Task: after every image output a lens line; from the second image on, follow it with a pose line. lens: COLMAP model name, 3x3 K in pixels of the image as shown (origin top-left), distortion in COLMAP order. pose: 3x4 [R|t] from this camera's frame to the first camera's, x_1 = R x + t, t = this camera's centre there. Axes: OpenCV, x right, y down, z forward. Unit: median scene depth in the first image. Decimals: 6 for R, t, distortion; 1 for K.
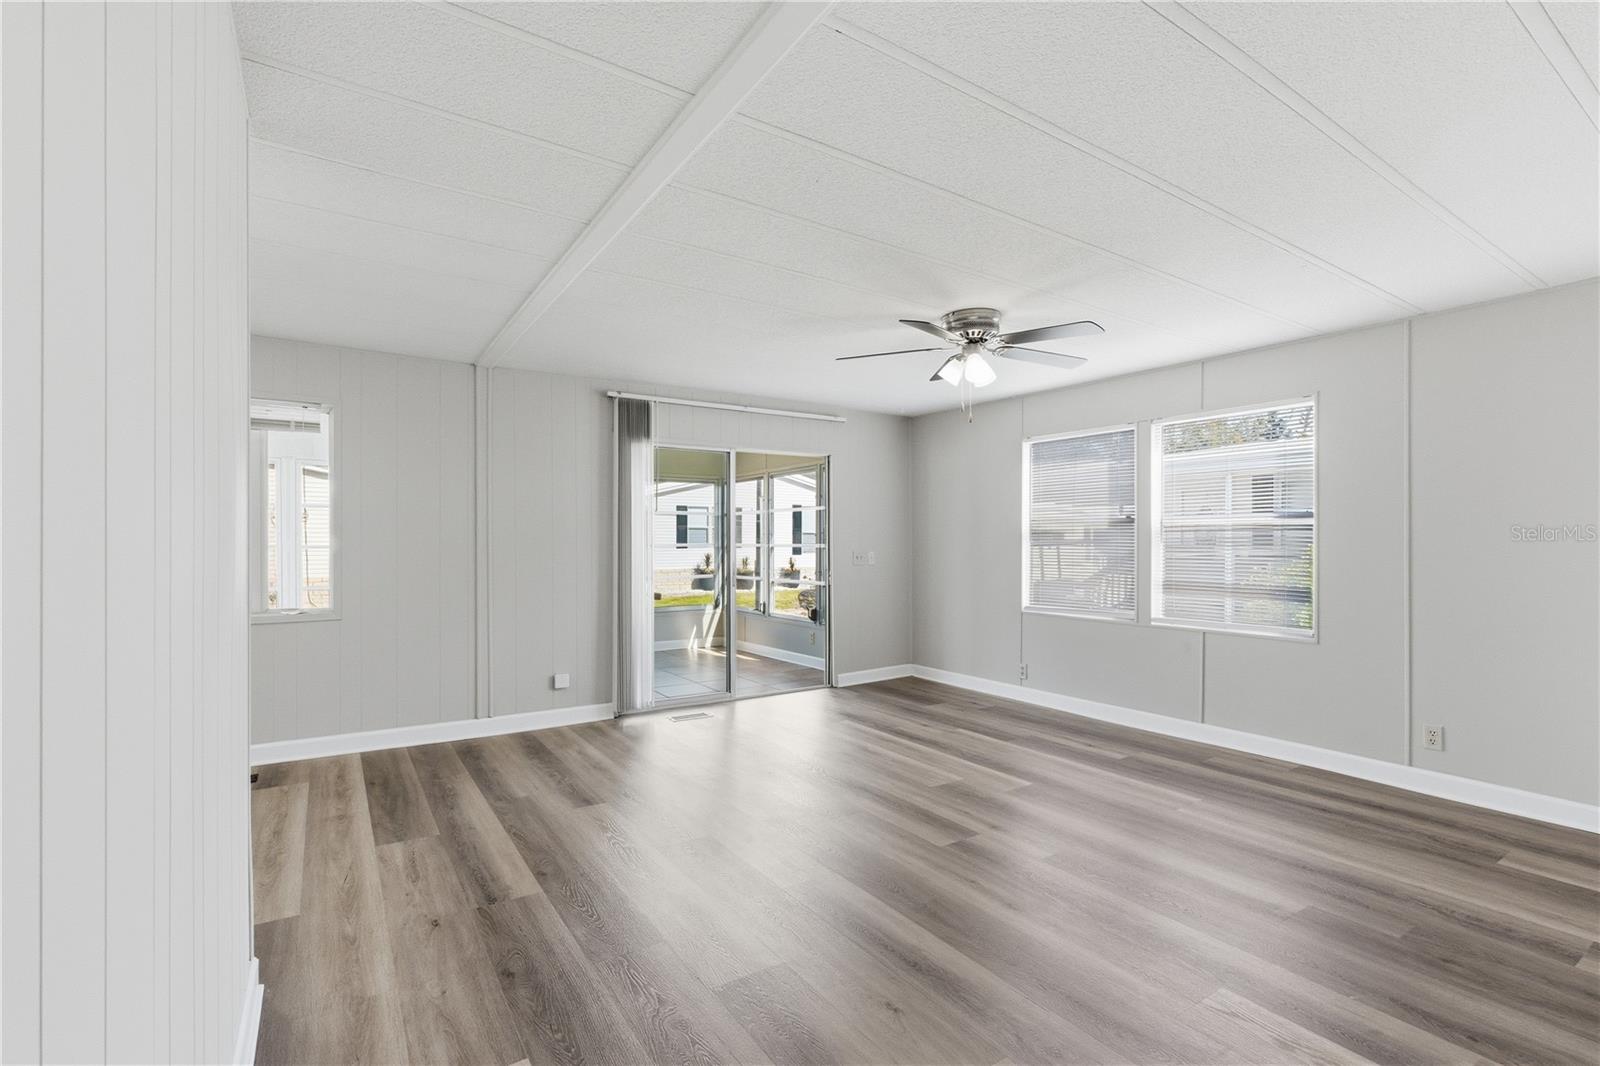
lens RADIAL K [[733.5, 0, 800.1], [0, 733.5, 545.4], [0, 0, 1]] dist [-0.001686, 0.000045]
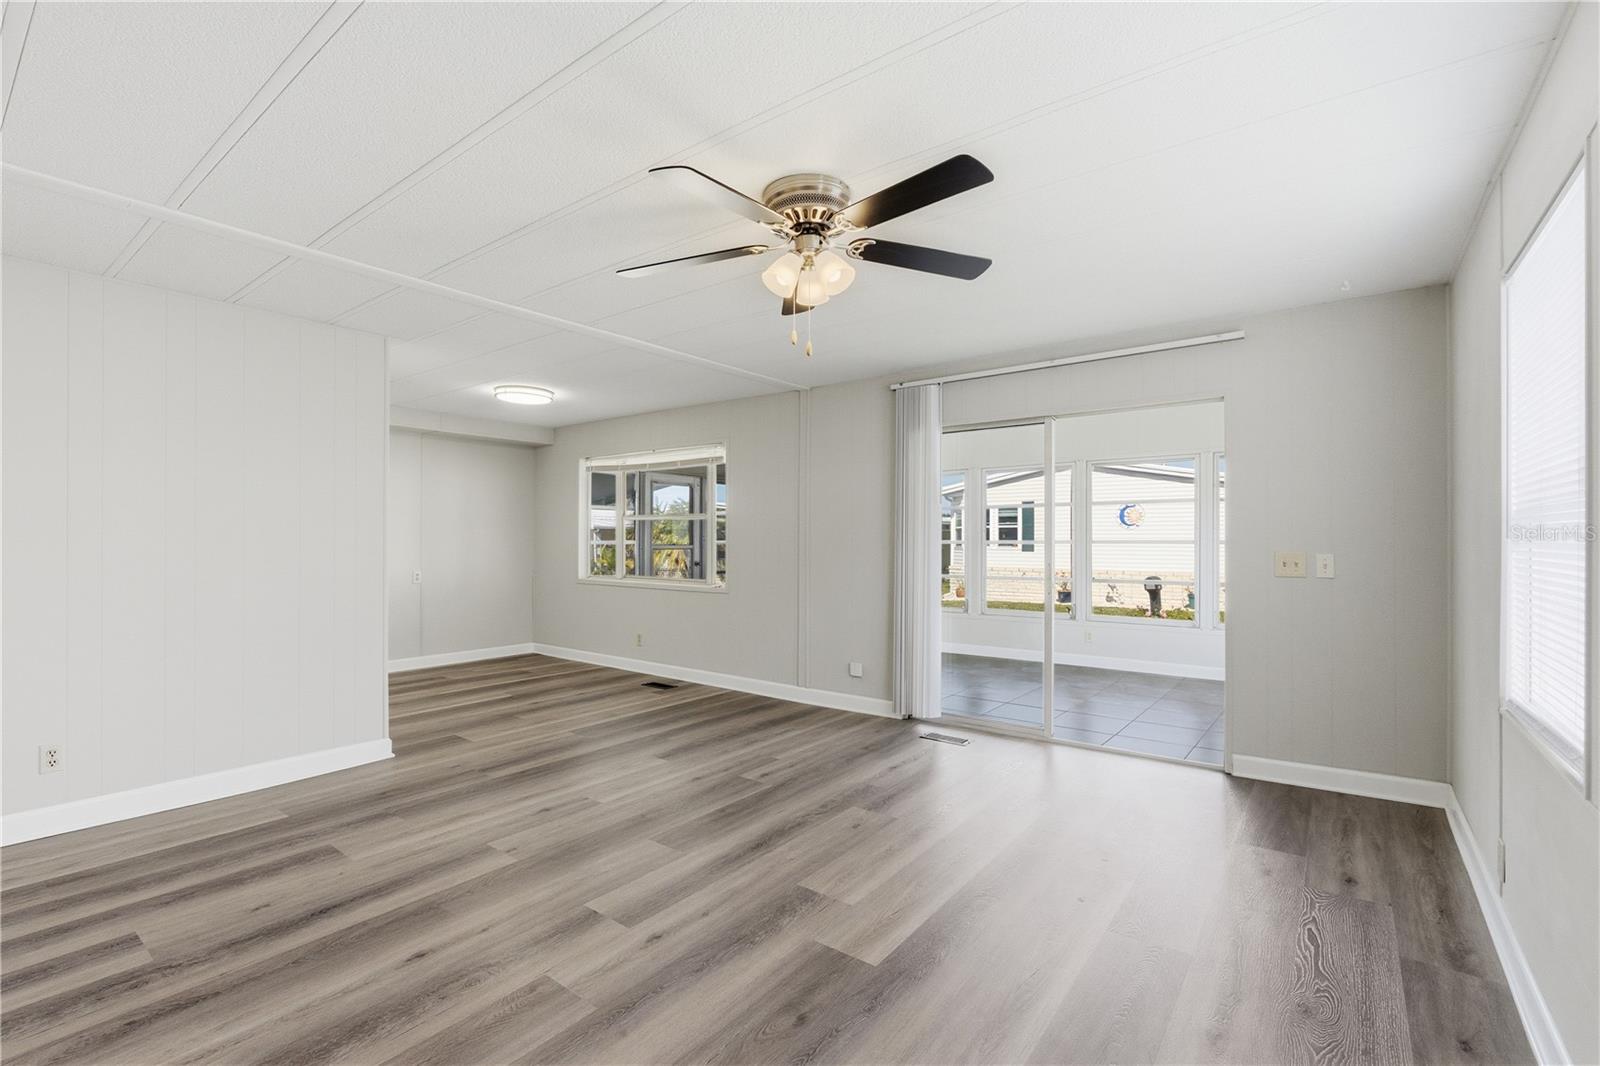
lens RADIAL K [[712.2, 0, 798.9], [0, 712.2, 536.2], [0, 0, 1]] dist [-0.006966, -0.000015]
pose [[0.328056, -0.003566, -0.944652, 0.691802], [-0.004798, 0.999974, -0.005441, -0.003430], [0.944646, 0.006318, 0.328030, 0.641735]]
